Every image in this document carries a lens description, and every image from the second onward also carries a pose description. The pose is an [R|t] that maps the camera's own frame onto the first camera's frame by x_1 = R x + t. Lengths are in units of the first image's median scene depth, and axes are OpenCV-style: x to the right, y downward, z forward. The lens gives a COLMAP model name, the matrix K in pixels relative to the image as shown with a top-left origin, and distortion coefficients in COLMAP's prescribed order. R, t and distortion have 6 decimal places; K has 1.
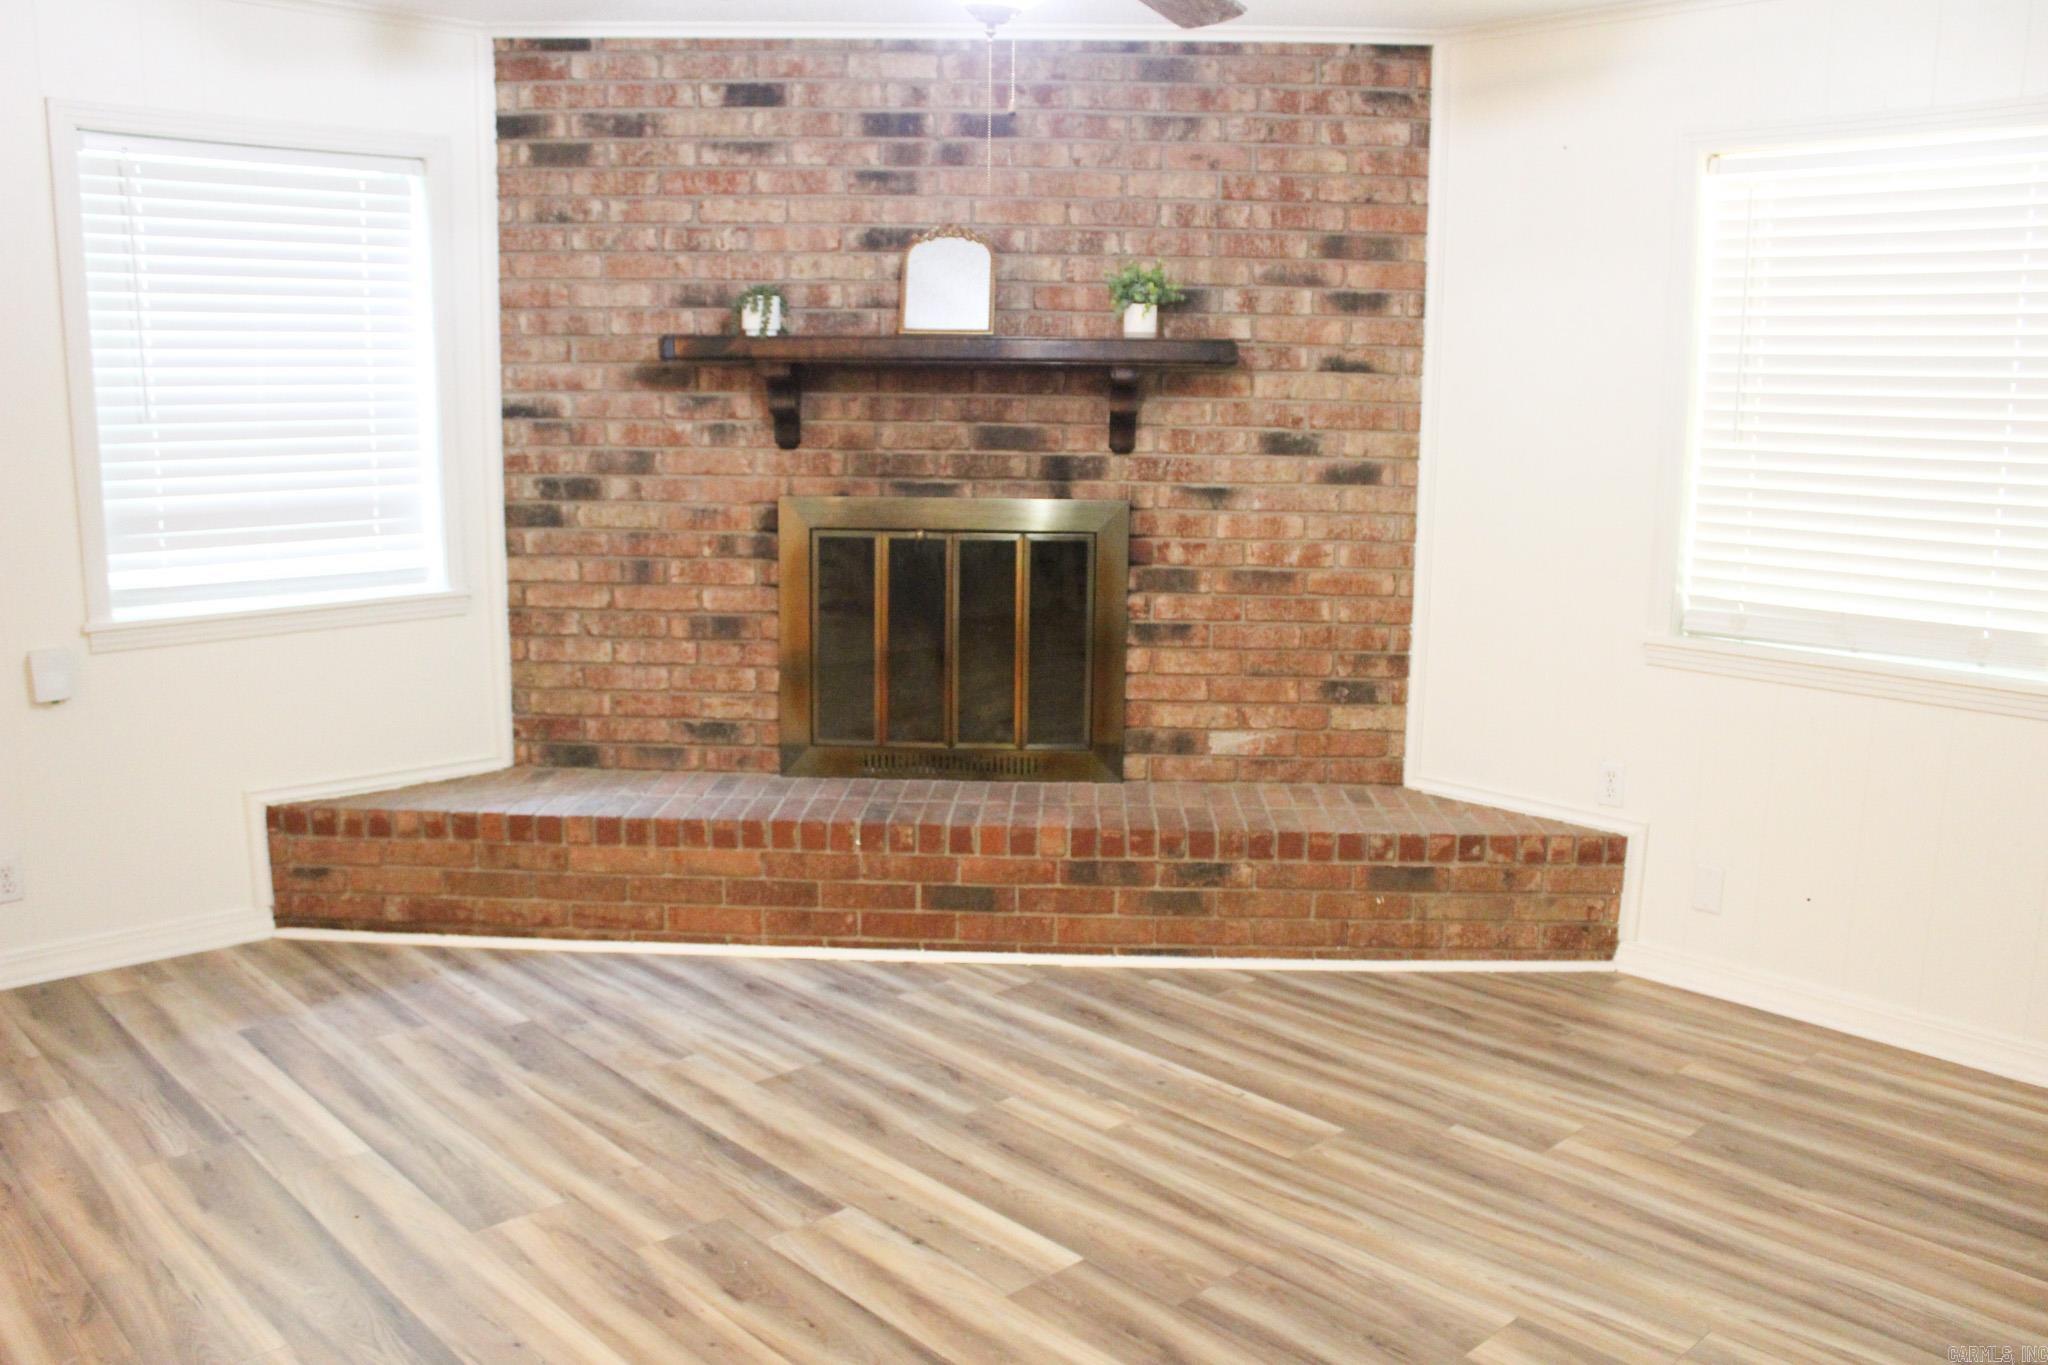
lens RADIAL K [[1697.9, 0, 1023.9], [0, 1697.9, 693.0], [0, 0, 1]] dist [-0.164186, 0.143590]
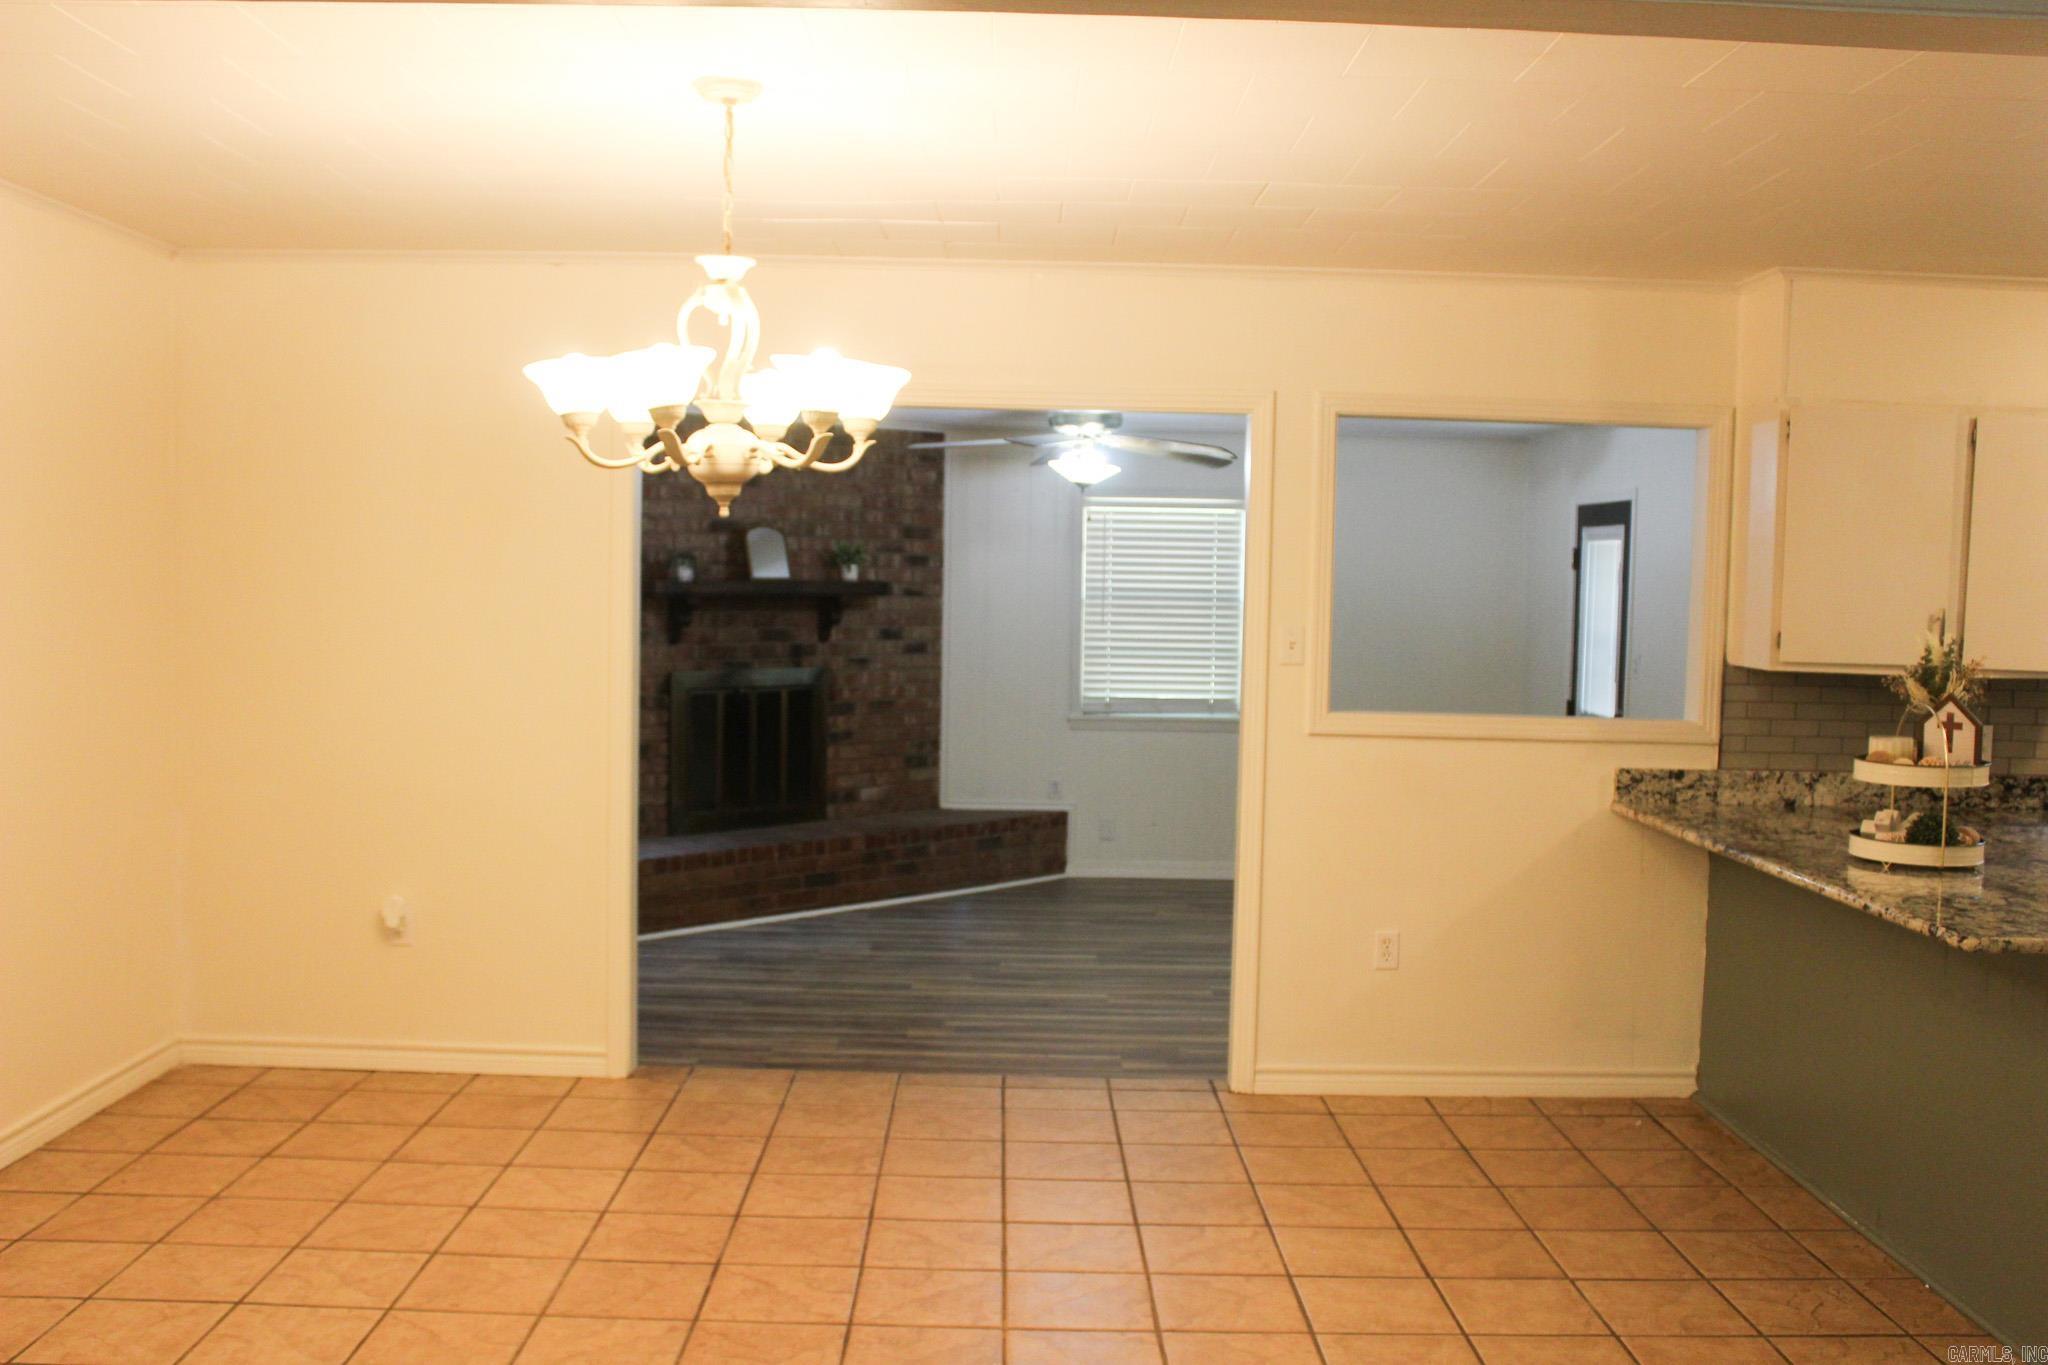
lens RADIAL K [[1867.7, 0, 1021.0], [0, 1867.7, 718.9], [0, 0, 1]] dist [-0.116186, 0.003543]
pose [[0.688432, -0.059253, 0.722877, -1.310574], [0.123730, 0.991643, -0.036551, 0.045918], [-0.714670, 0.114604, 0.690009, -0.576604]]
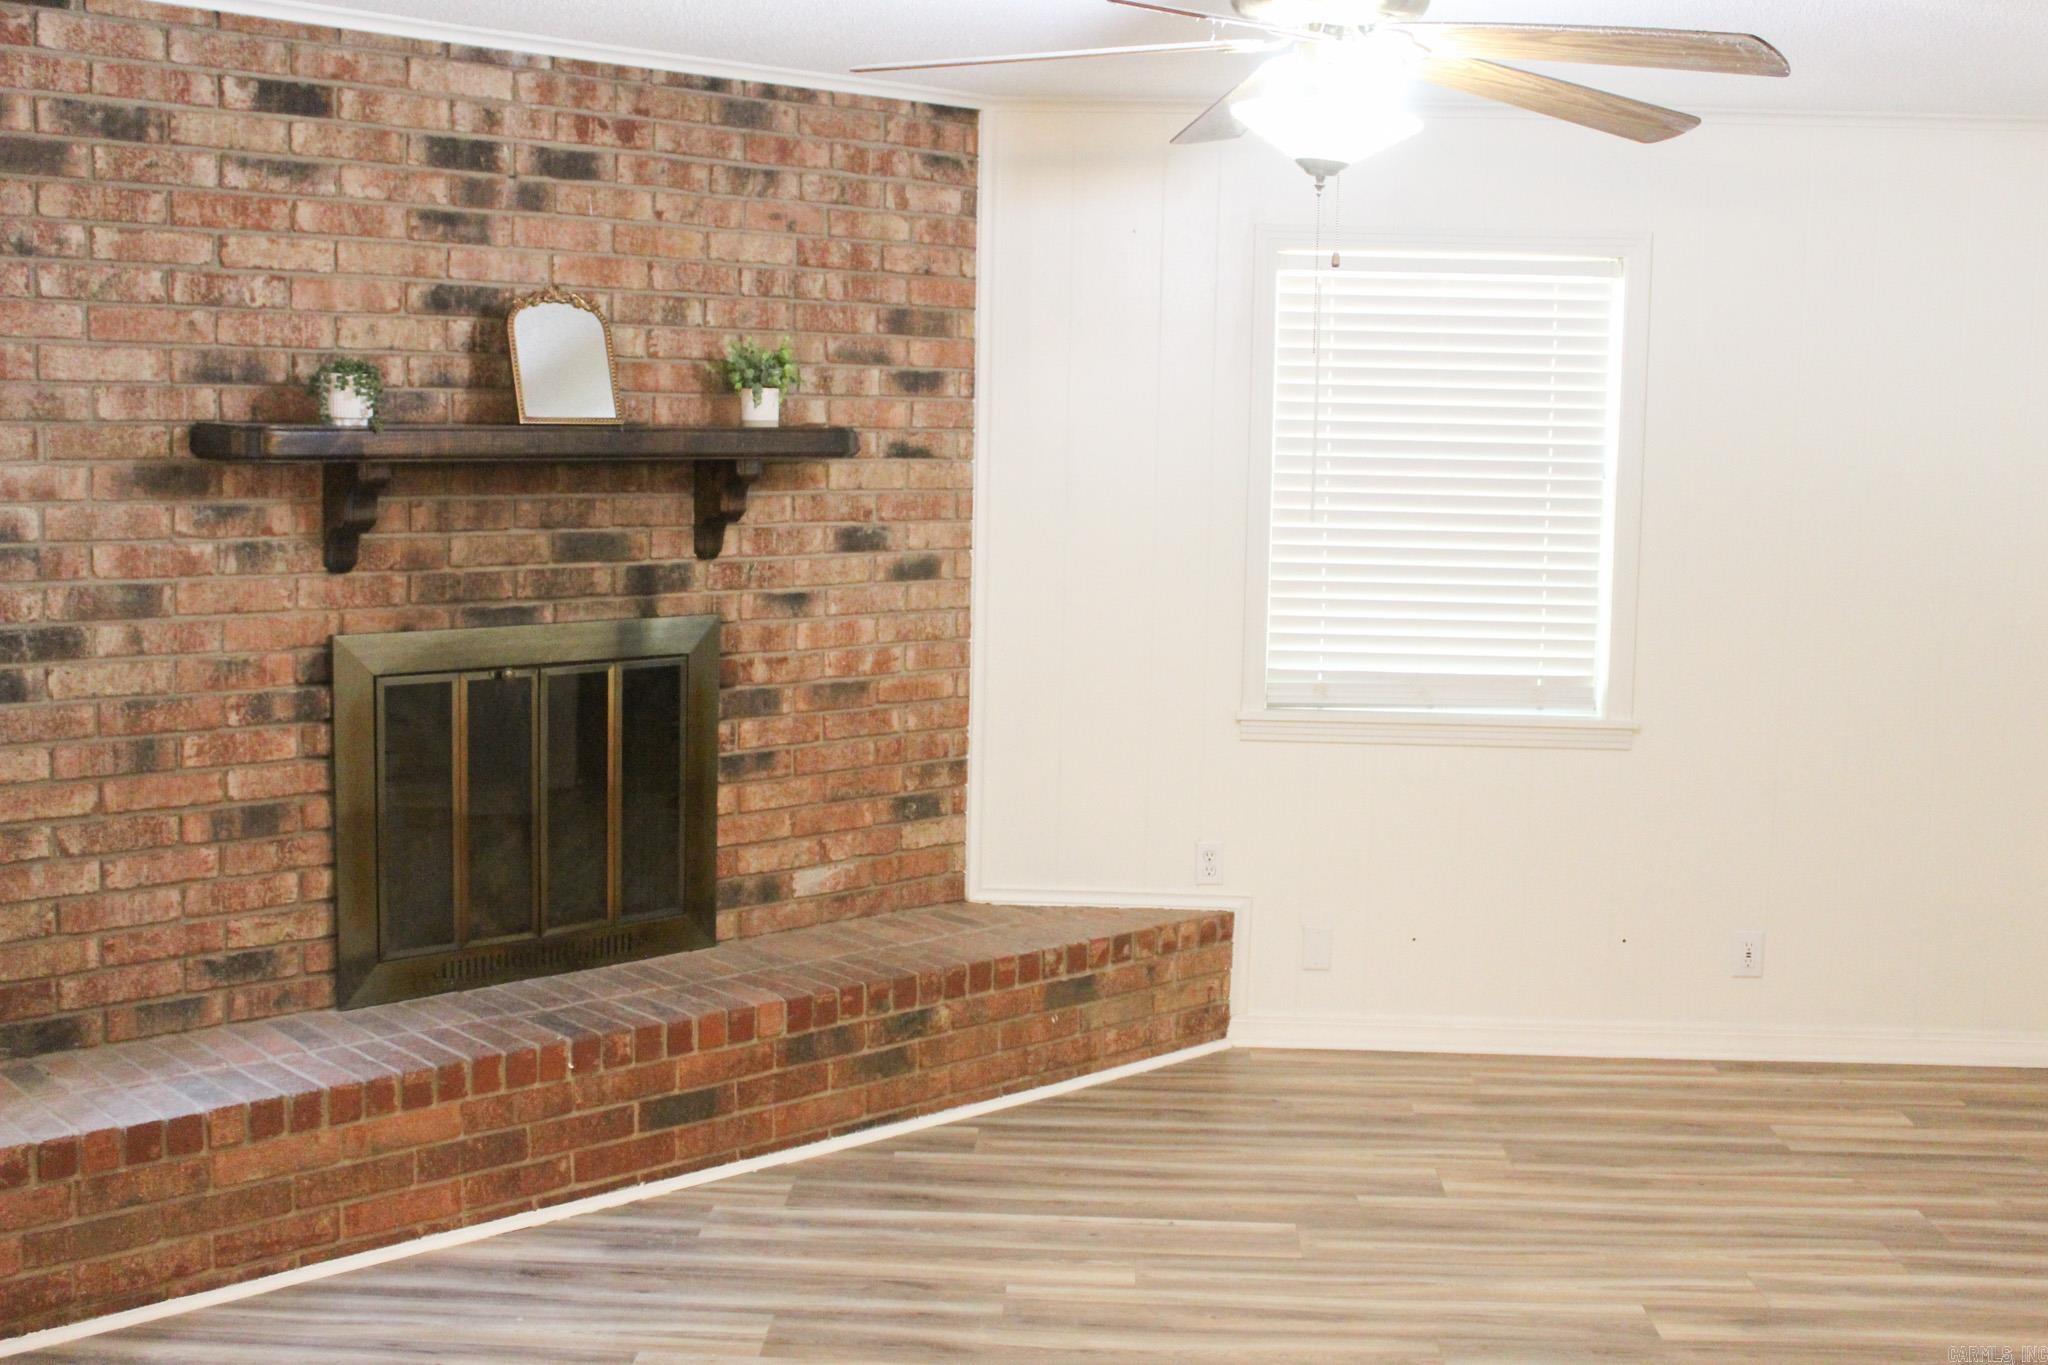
lens RADIAL K [[2285.4, 0, 1024.0], [0, 2285.4, 682.5], [0, 0, 1]] dist [-0.103015, 0.138206]
pose [[0.720203, -0.082461, 0.688845, -0.634289], [0.116180, 0.993225, -0.002571, -0.059773], [-0.683966, 0.081882, 0.724904, 0.067514]]
